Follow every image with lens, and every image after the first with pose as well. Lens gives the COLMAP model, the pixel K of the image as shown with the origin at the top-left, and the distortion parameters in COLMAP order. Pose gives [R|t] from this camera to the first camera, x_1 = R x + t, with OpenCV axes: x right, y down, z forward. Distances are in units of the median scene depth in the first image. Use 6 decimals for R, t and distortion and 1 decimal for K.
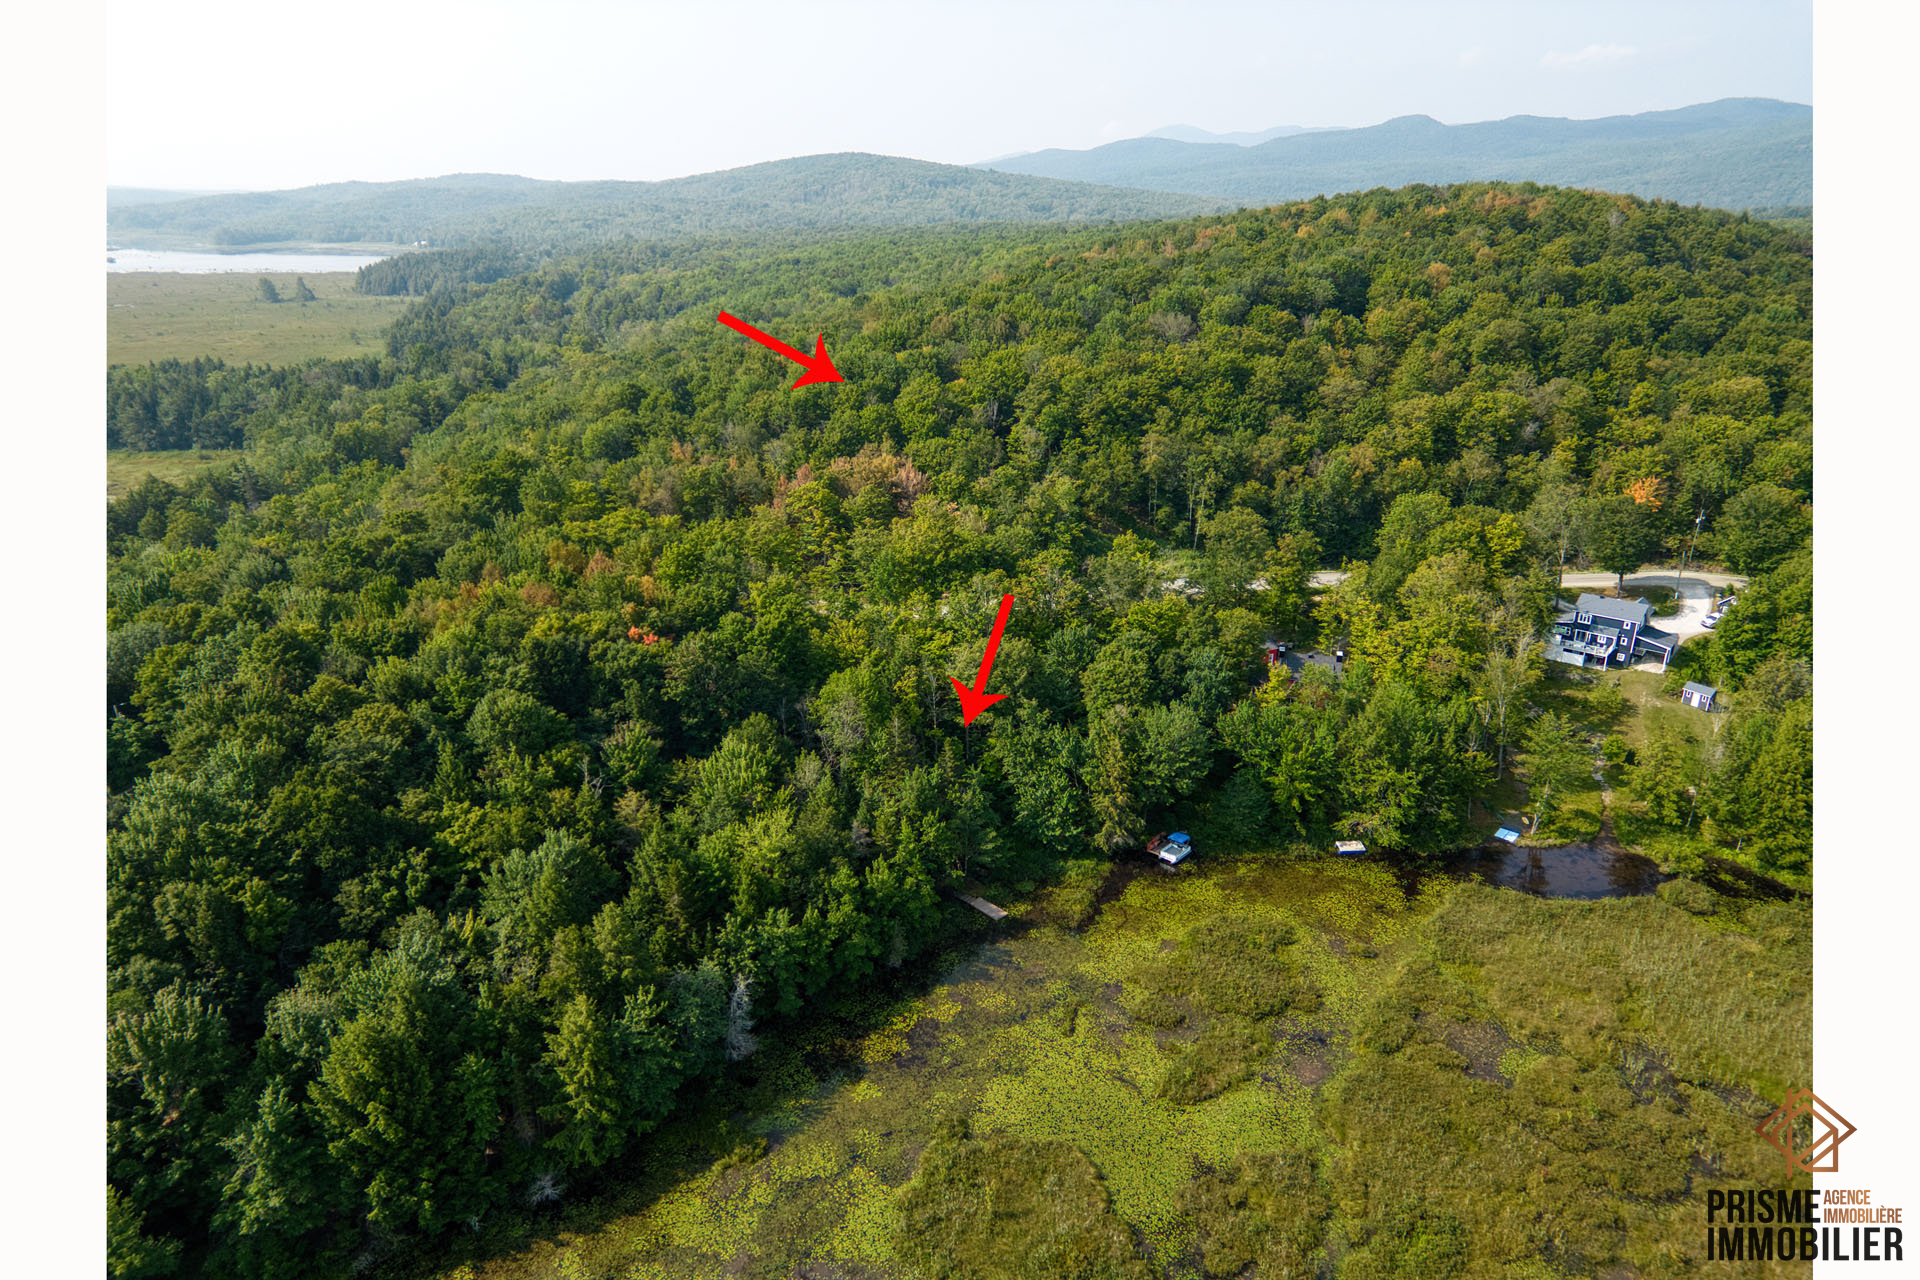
lens RADIAL K [[1221.3, 0, 960.0], [0, 1221.3, 640.0], [0, 0, 1]] dist [0.089377, -0.085468]
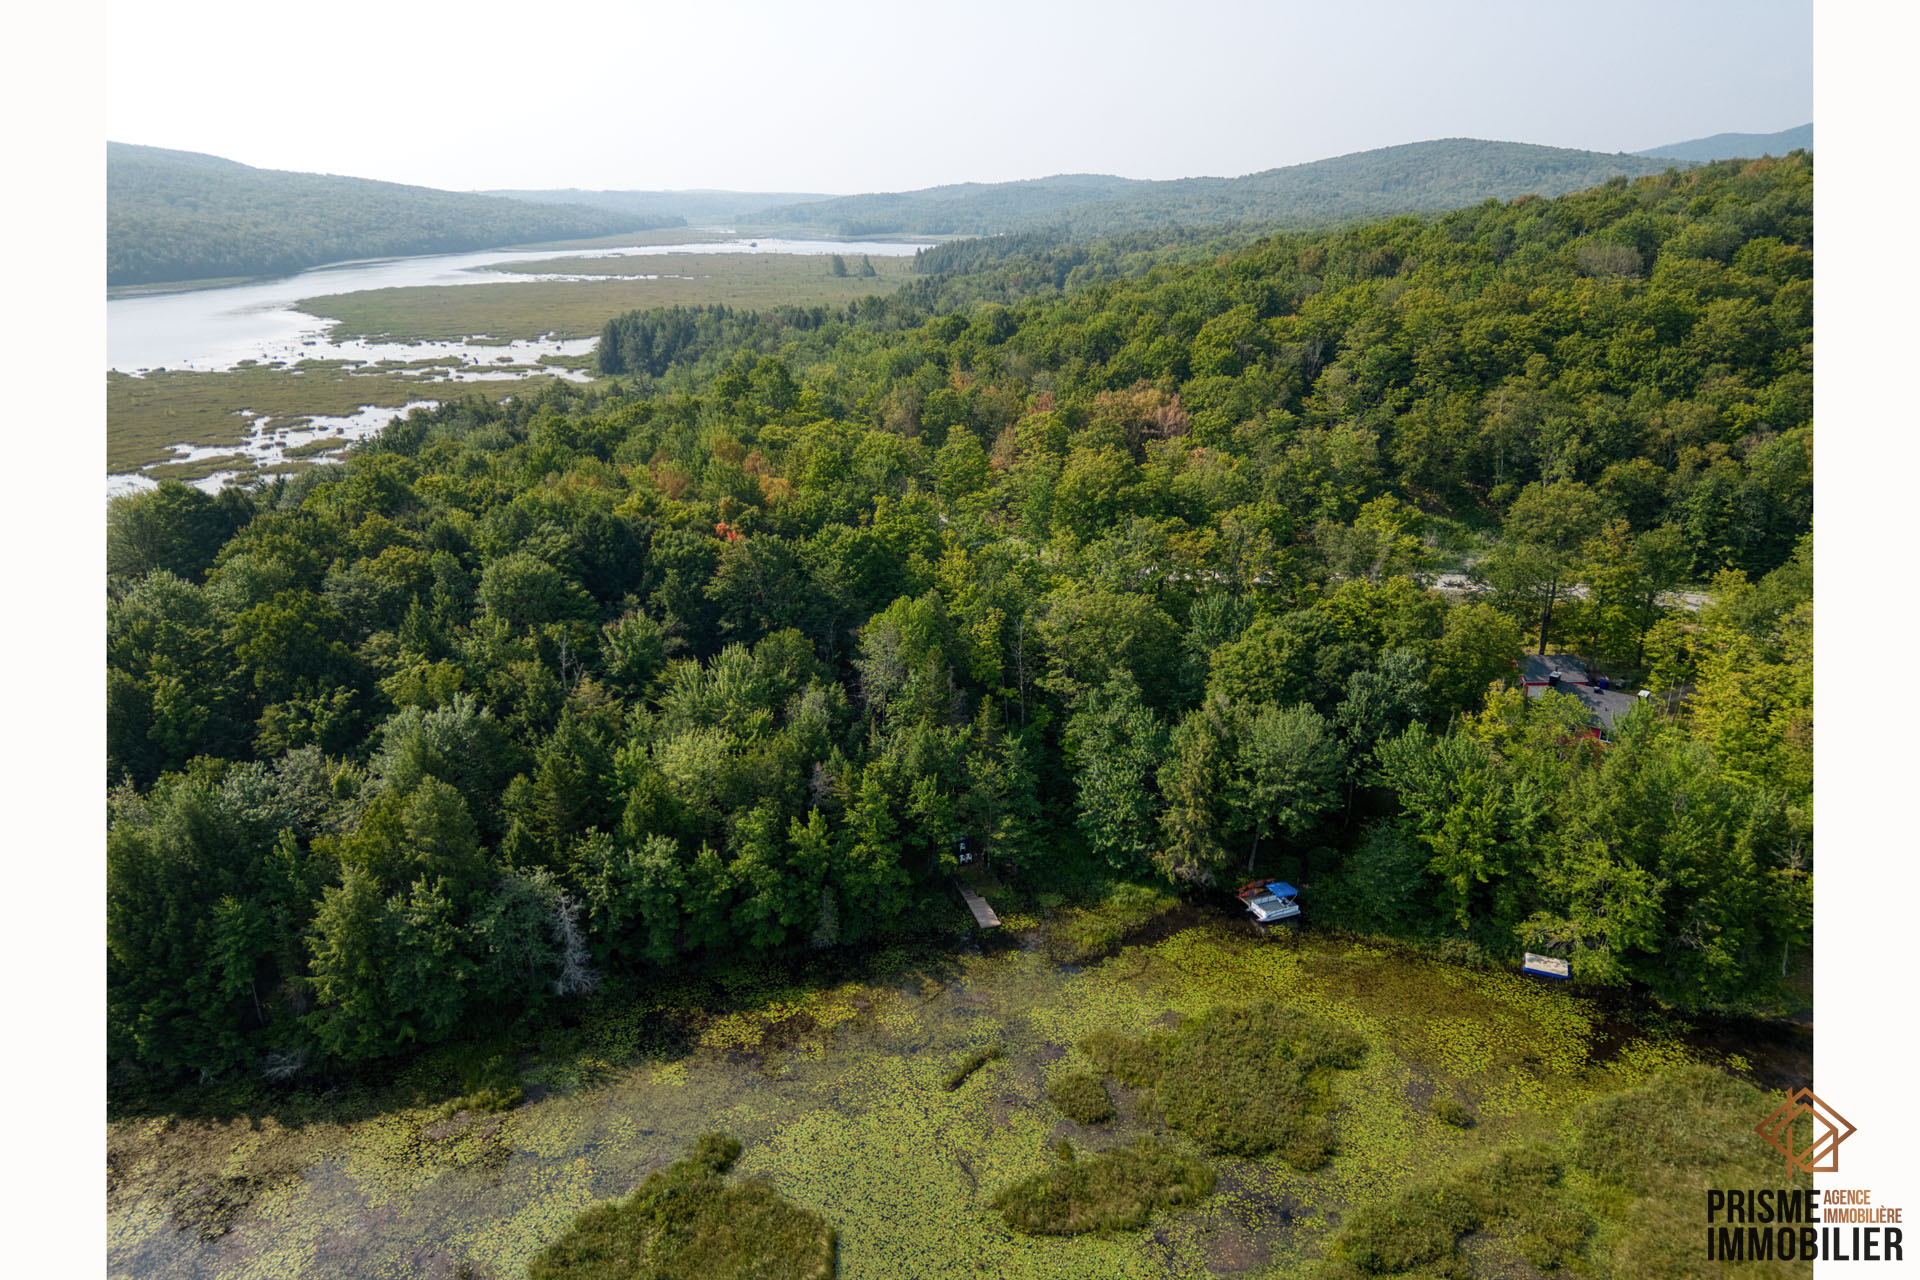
lens RADIAL K [[1221.3, 0, 960.0], [0, 1221.3, 640.0], [0, 0, 1]] dist [0.089377, -0.085468]
pose [[0.893184, 0.151545, -0.423388, 0.296794], [-0.154559, 0.987602, 0.027437, 0.024601], [0.422297, 0.040932, 0.905533, 0.253106]]
